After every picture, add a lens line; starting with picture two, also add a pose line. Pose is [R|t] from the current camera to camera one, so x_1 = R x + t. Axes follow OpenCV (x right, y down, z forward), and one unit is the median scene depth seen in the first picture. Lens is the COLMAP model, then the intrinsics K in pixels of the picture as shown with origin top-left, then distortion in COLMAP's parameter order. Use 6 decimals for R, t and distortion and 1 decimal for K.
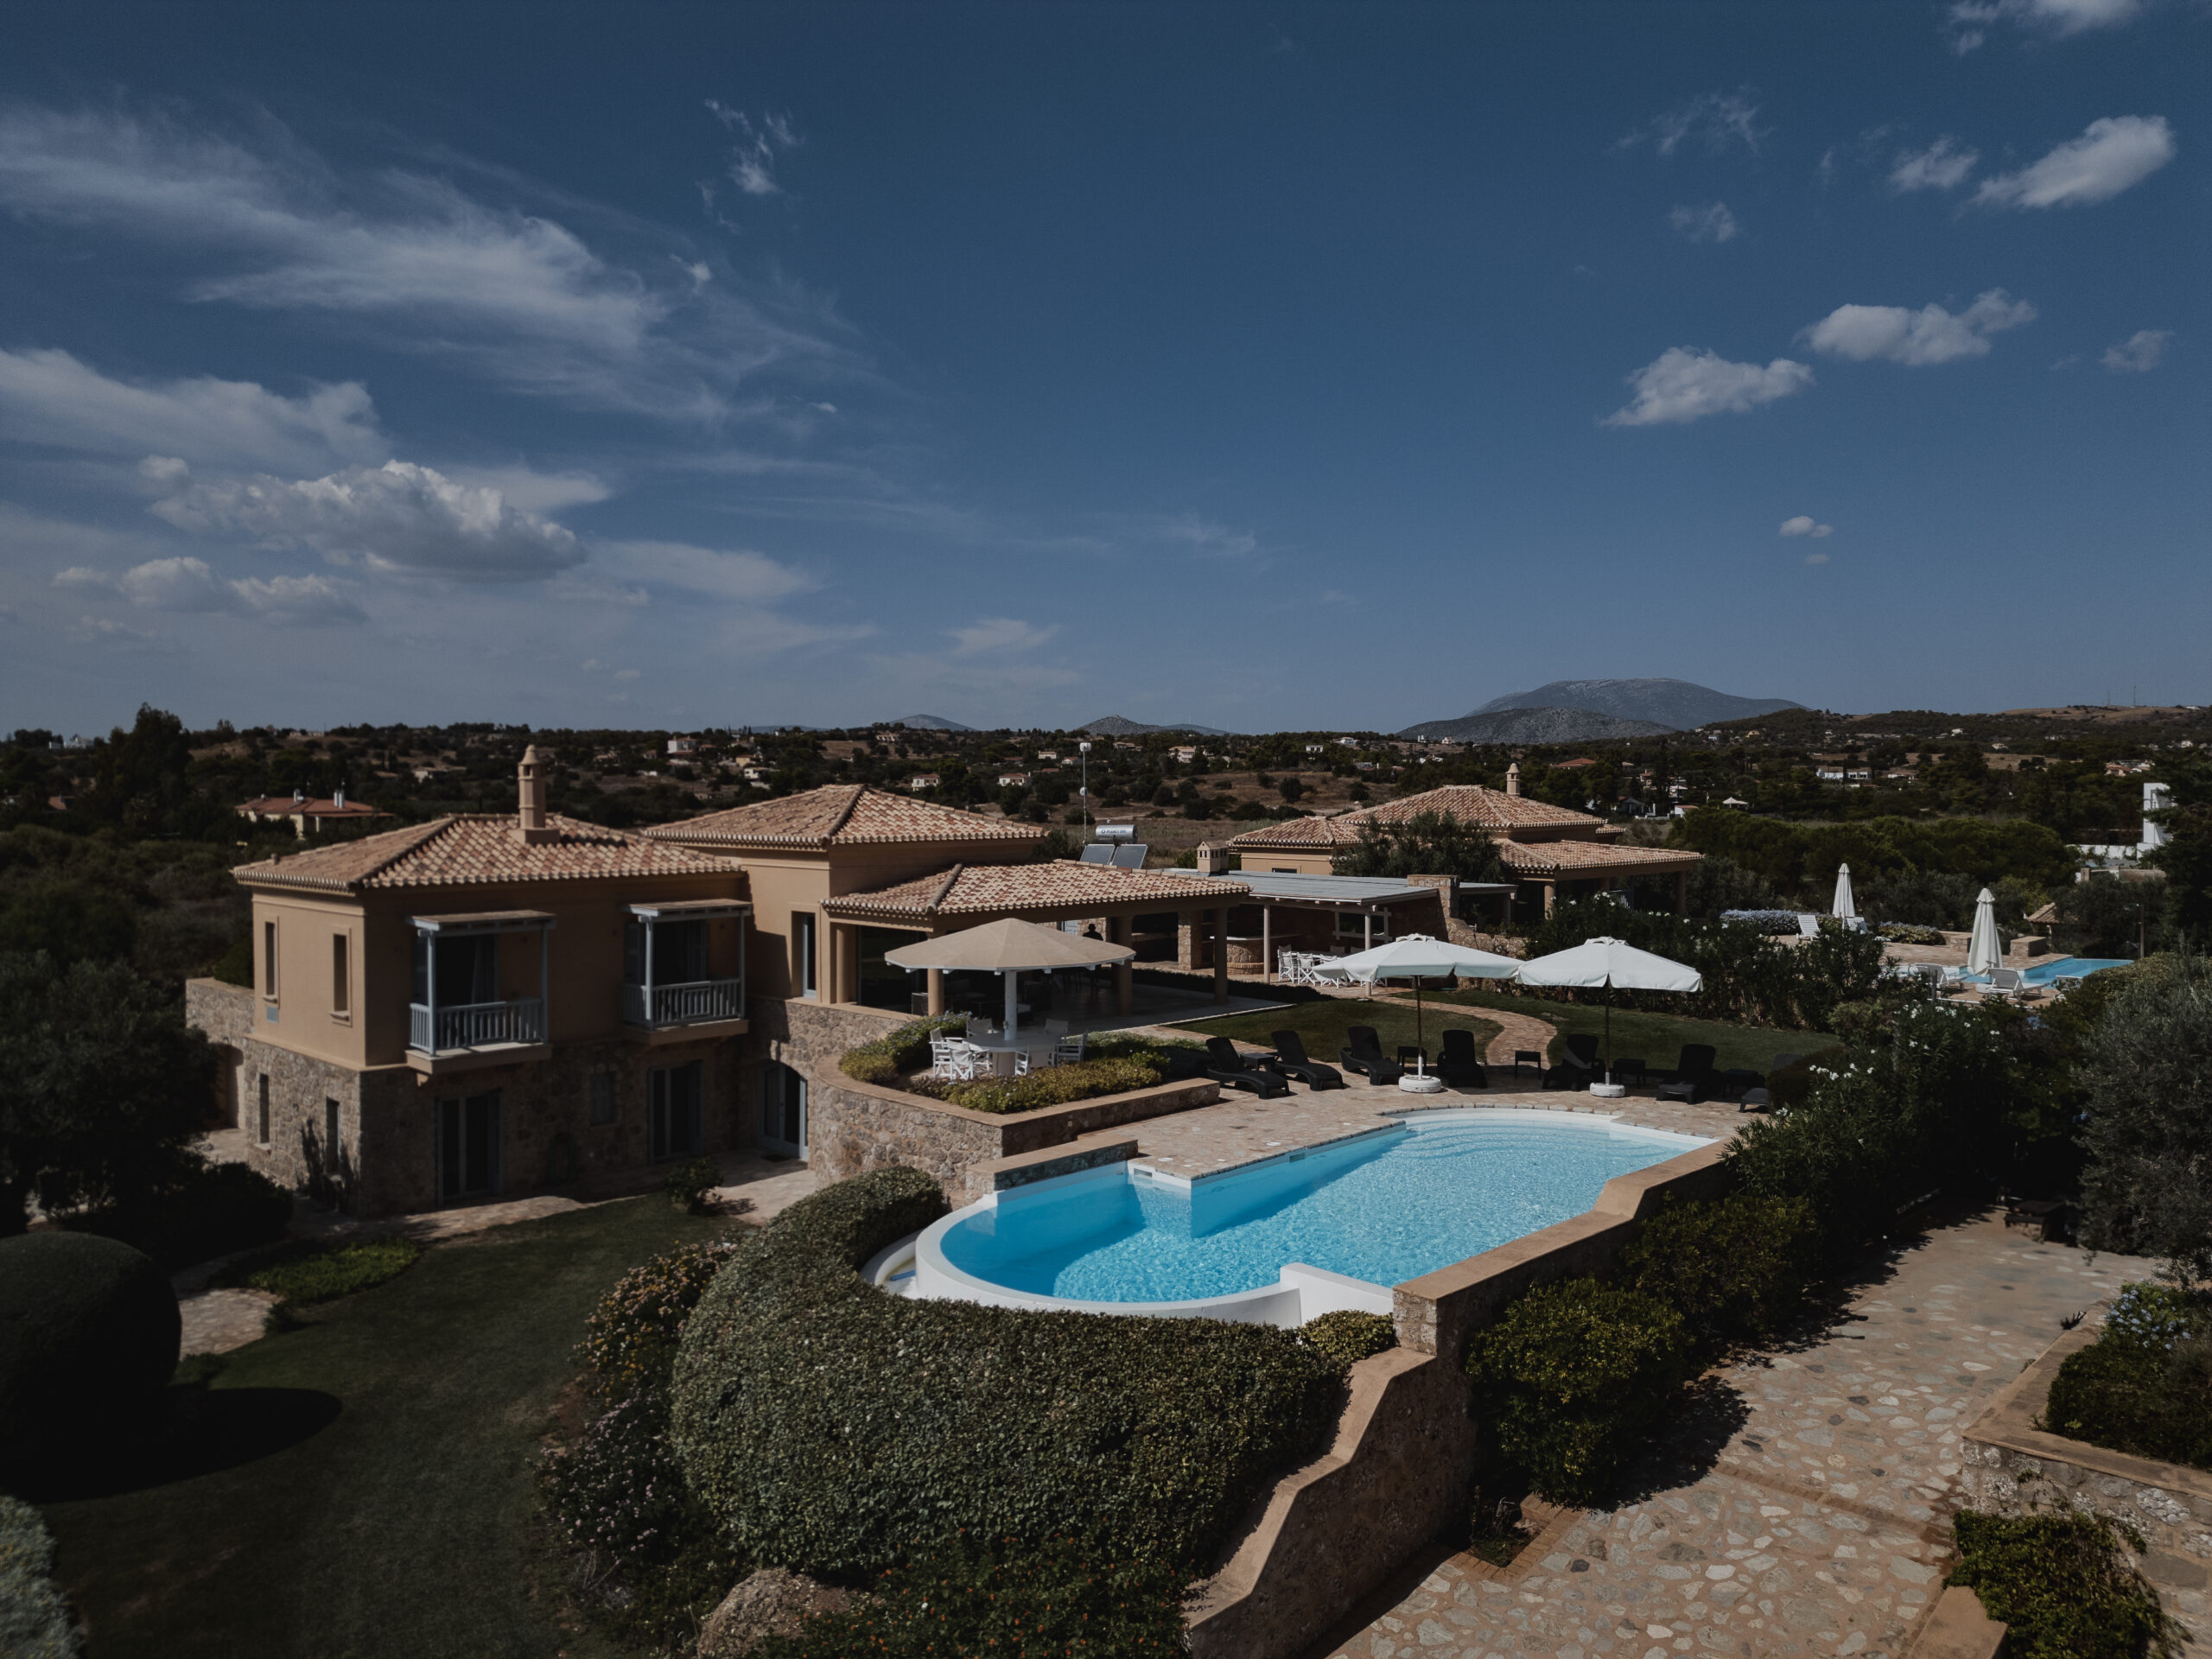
lens RADIAL K [[1545.2, 0, 1097.3], [0, 1545.2, 826.6], [0, 0, 1]] dist [0.080291, -0.080425]
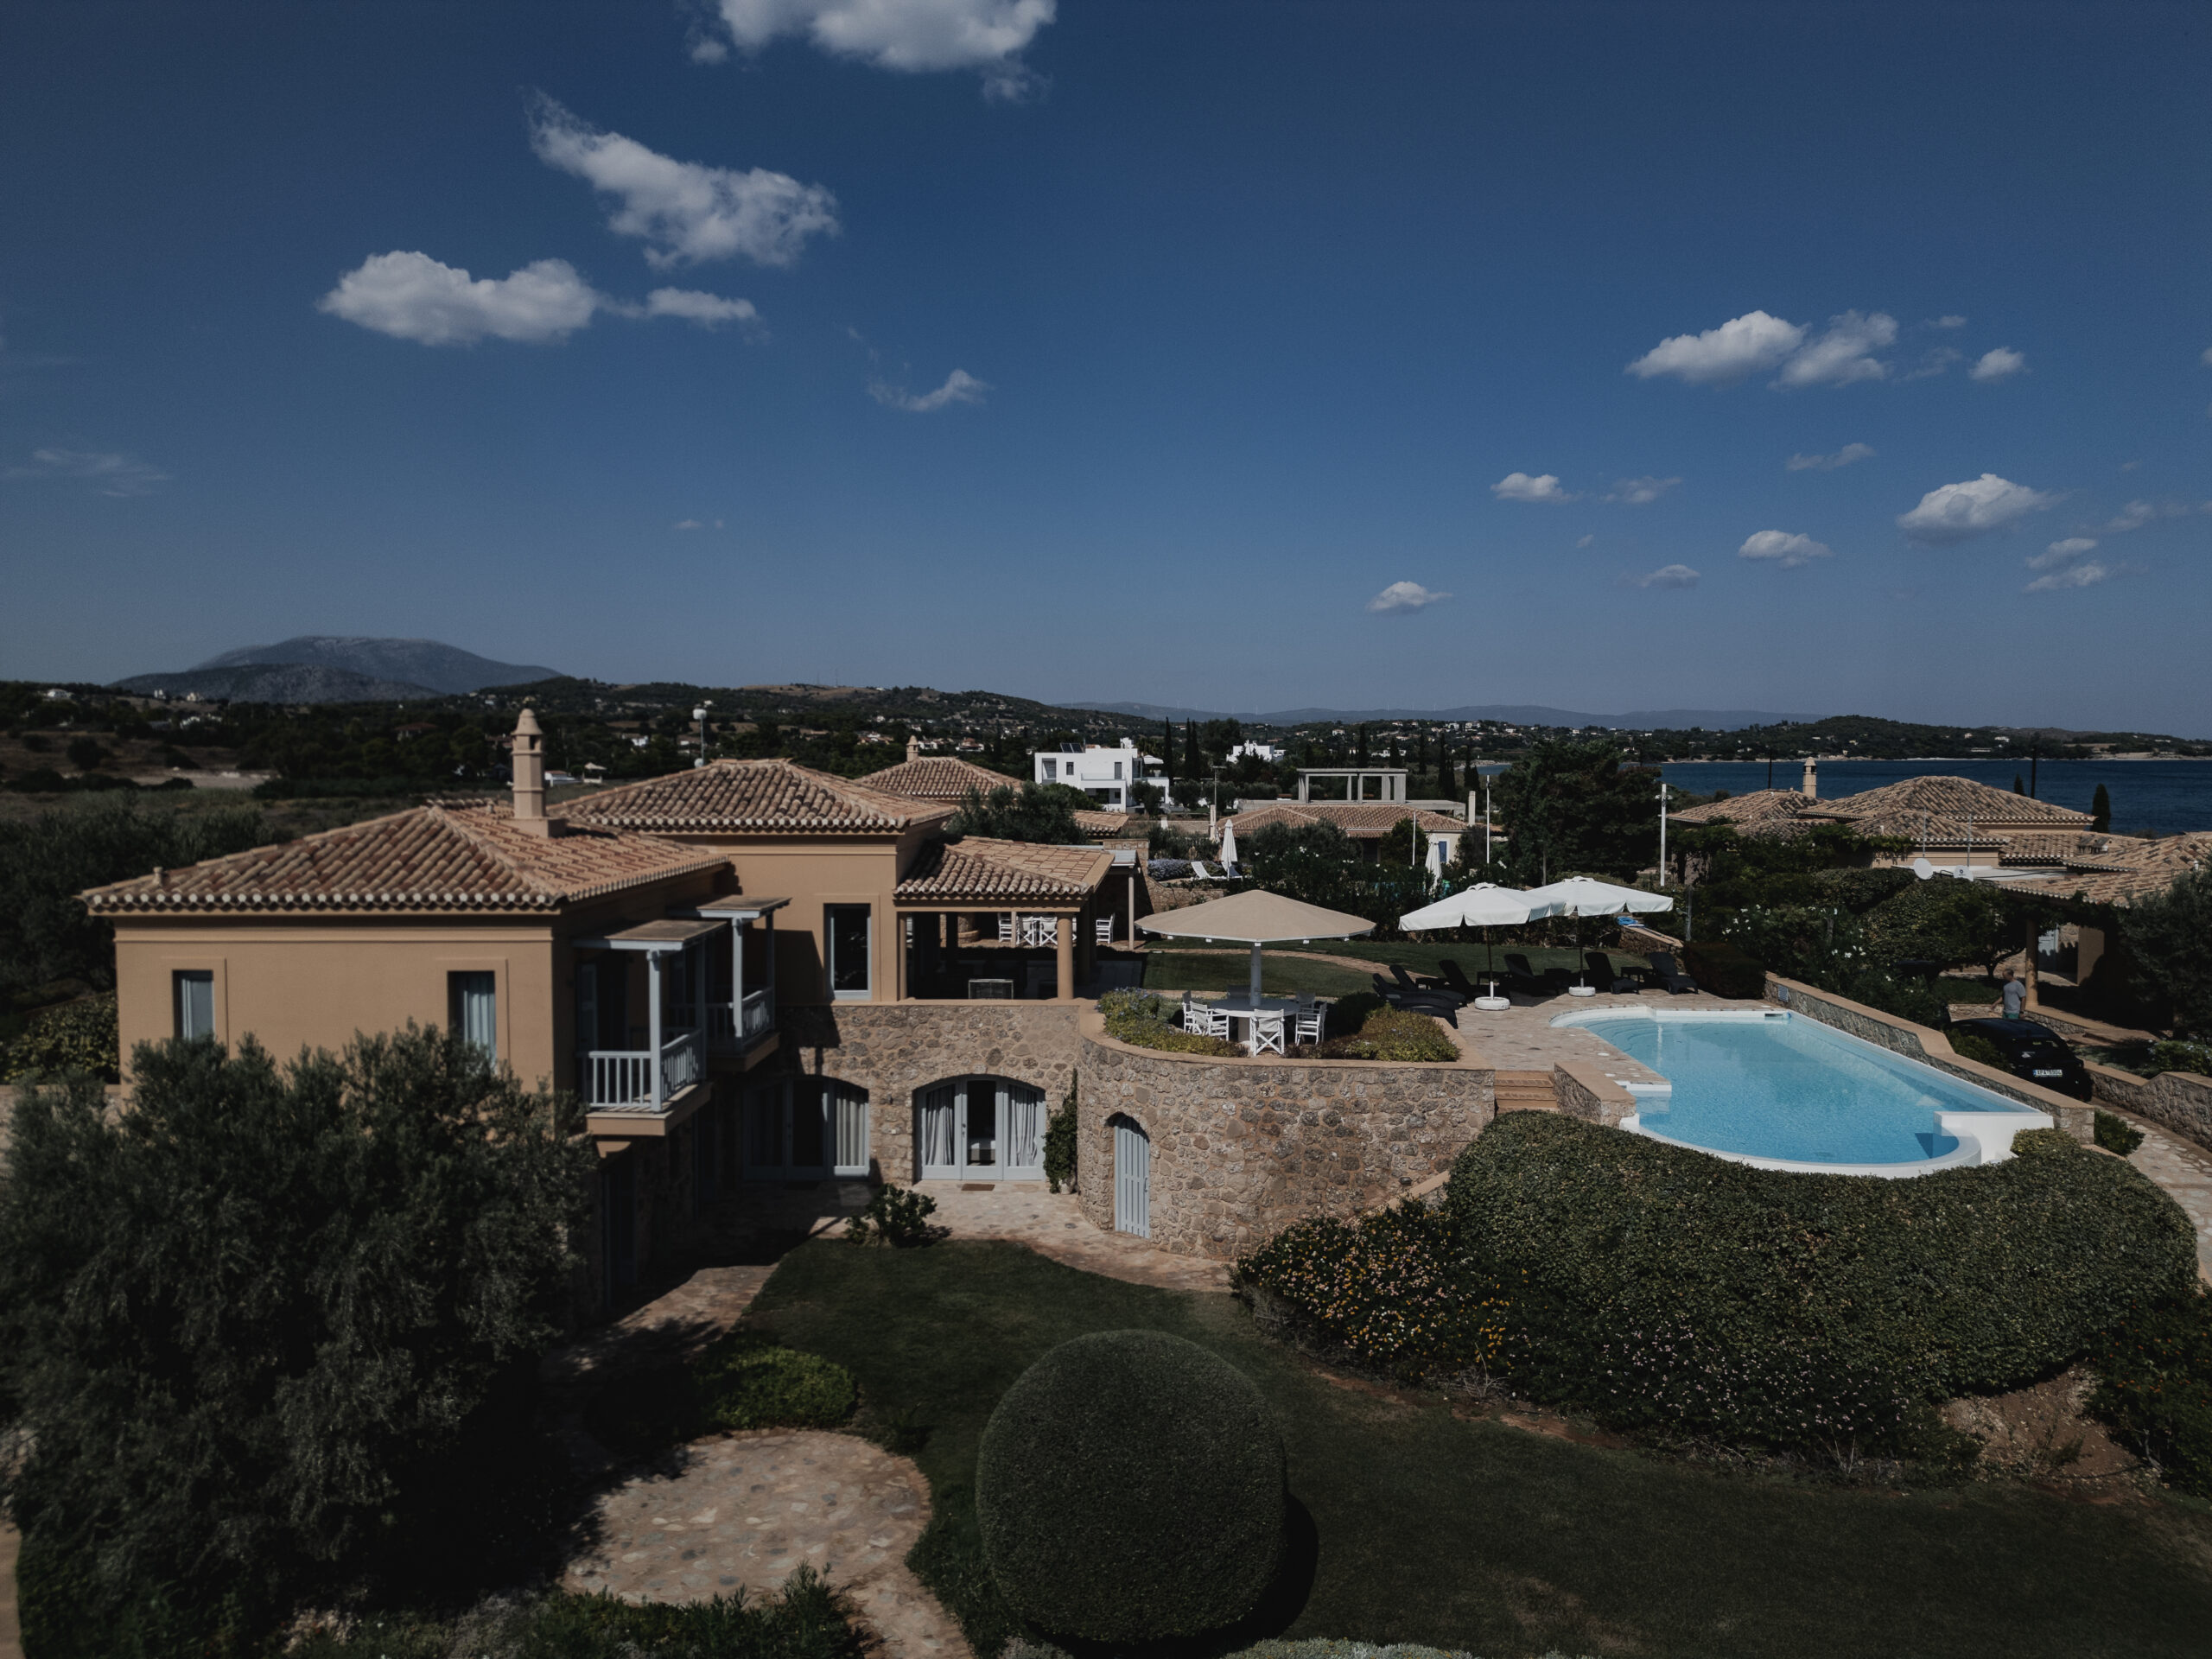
lens RADIAL K [[1548.4, 0, 1096.3], [0, 1548.4, 826.4], [0, 0, 1]] dist [0.093910, -0.094136]
pose [[0.728770, -0.030319, 0.684087, -0.767421], [0.015071, 0.999487, 0.028243, -0.013716], [-0.684593, -0.010273, 0.728853, 0.276497]]
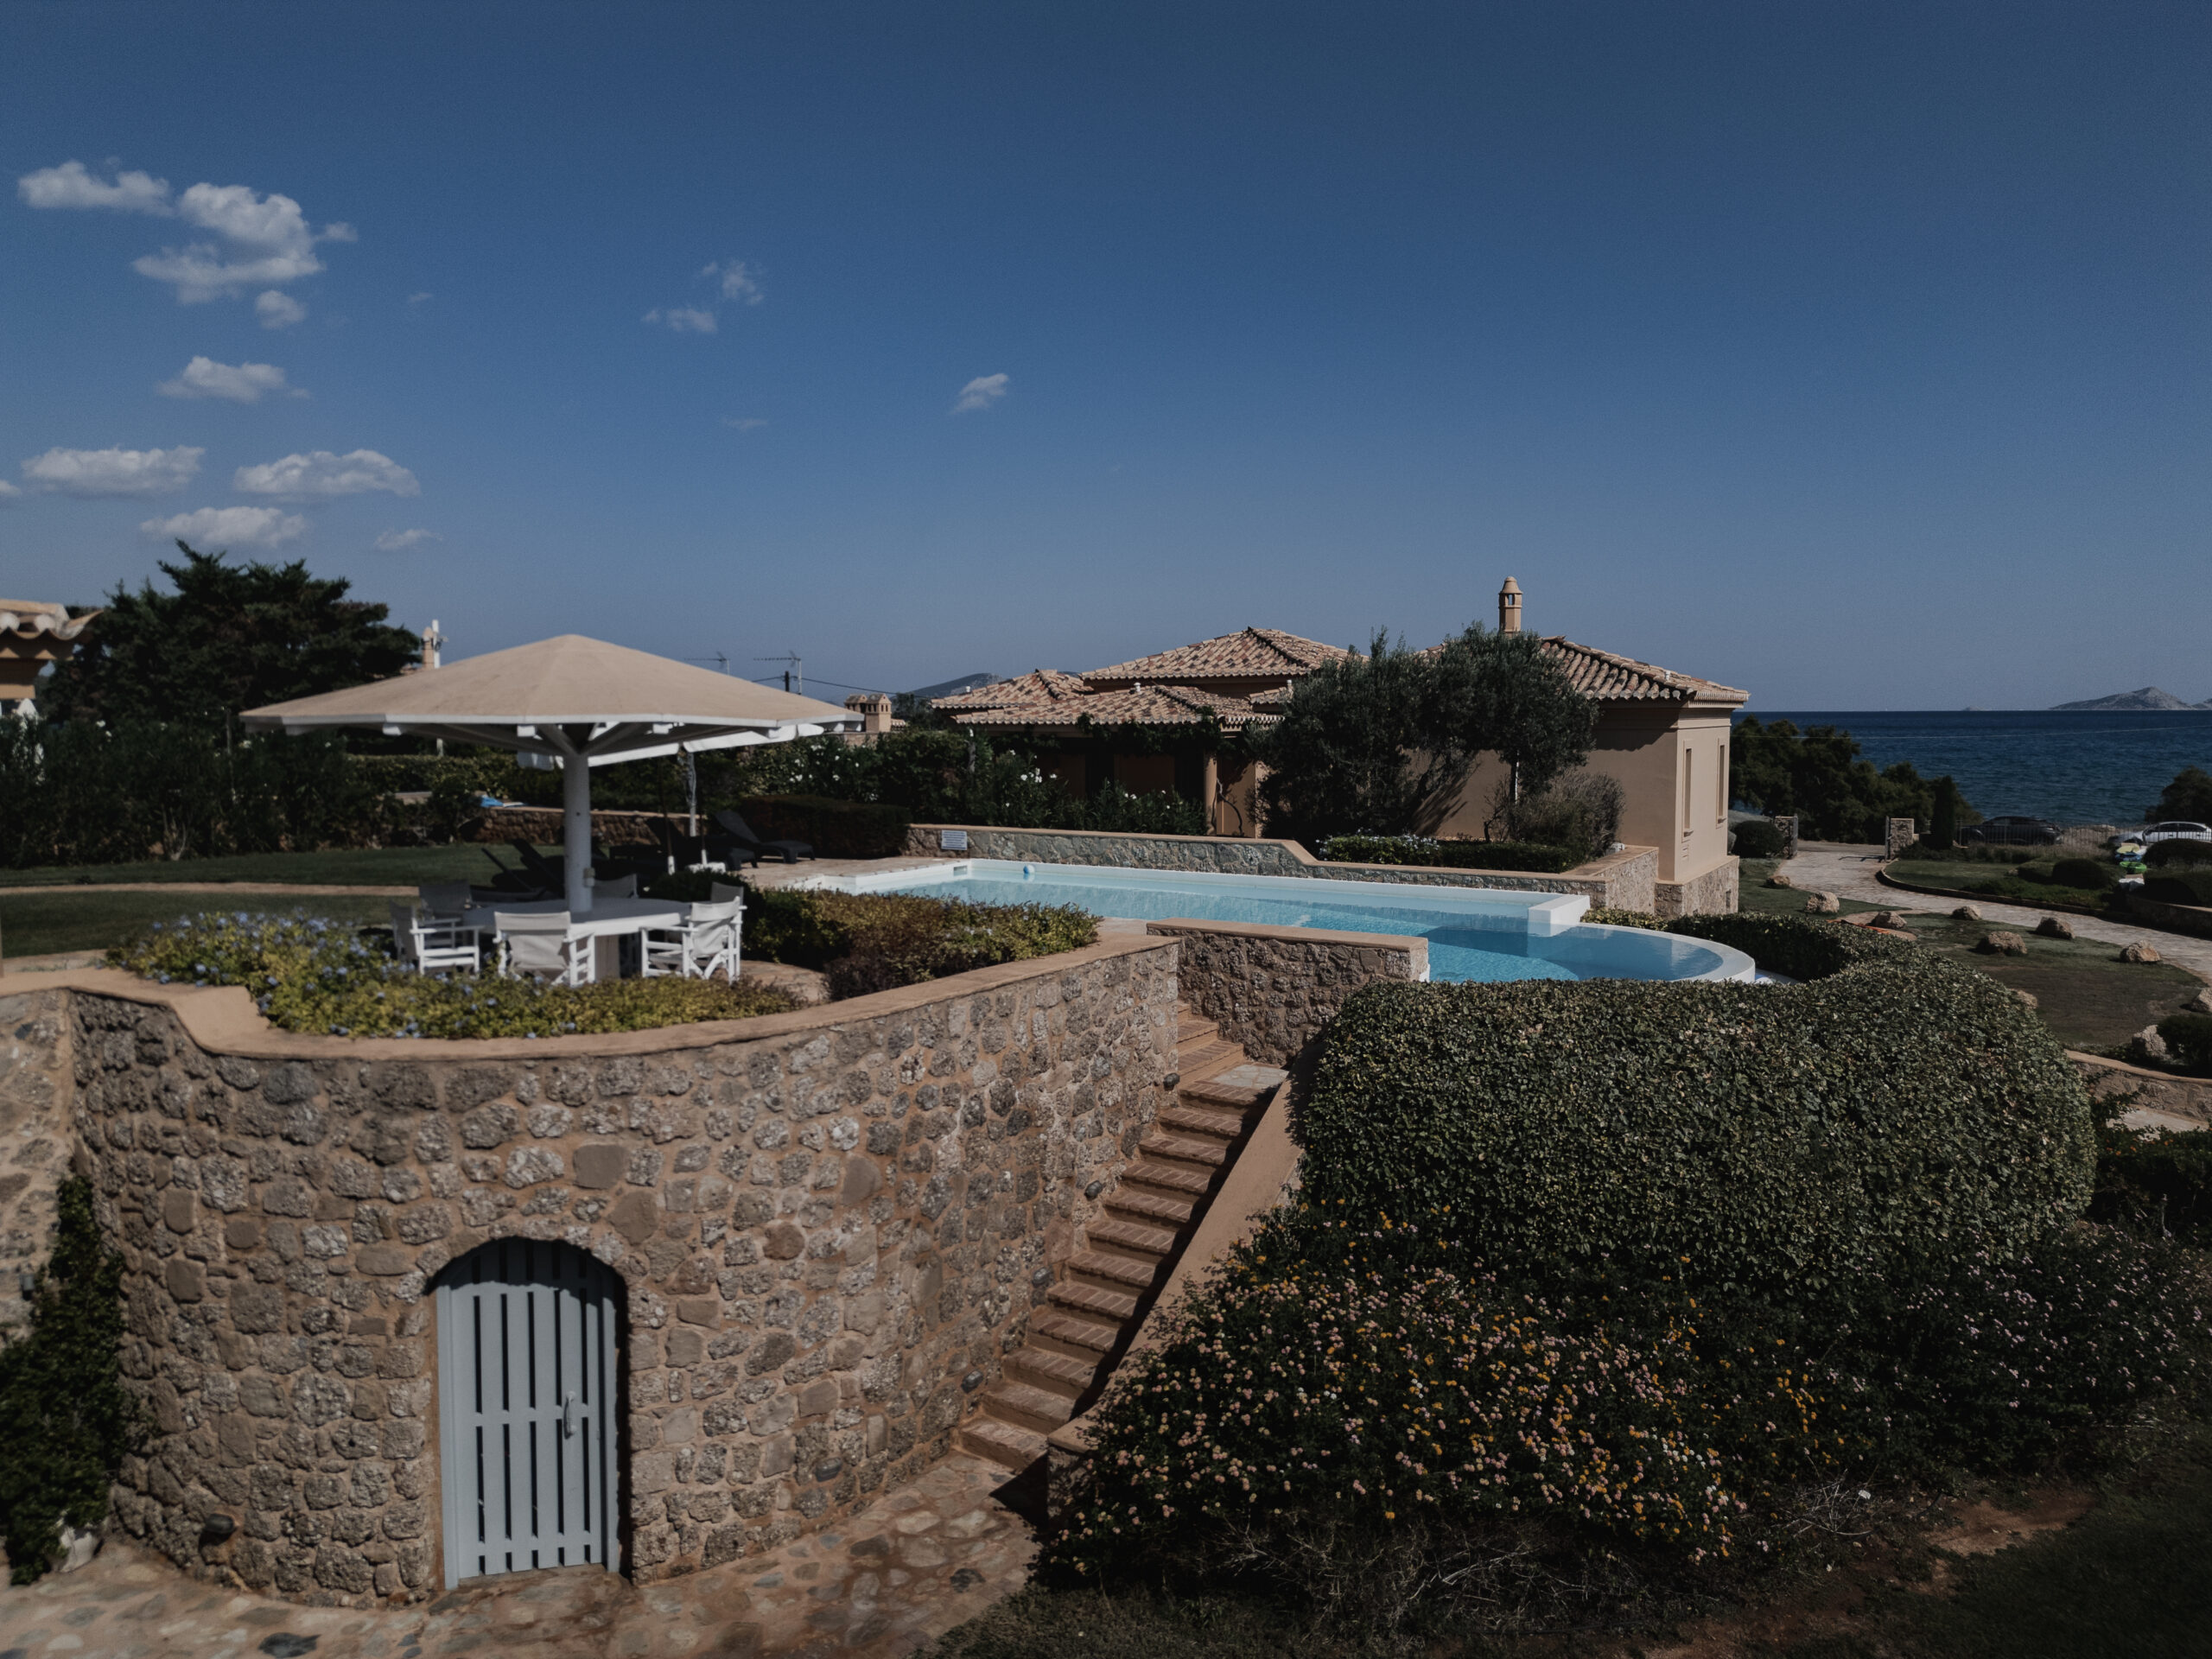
lens RADIAL K [[1544.4, 0, 1100.7], [0, 1544.4, 818.0], [0, 0, 1]] dist [0.016271, 0.000523]
pose [[-0.231136, -0.060385, 0.971046, -0.468600], [0.030565, 0.997129, 0.069283, 0.076825], [-0.972441, 0.045694, -0.228627, 0.859289]]
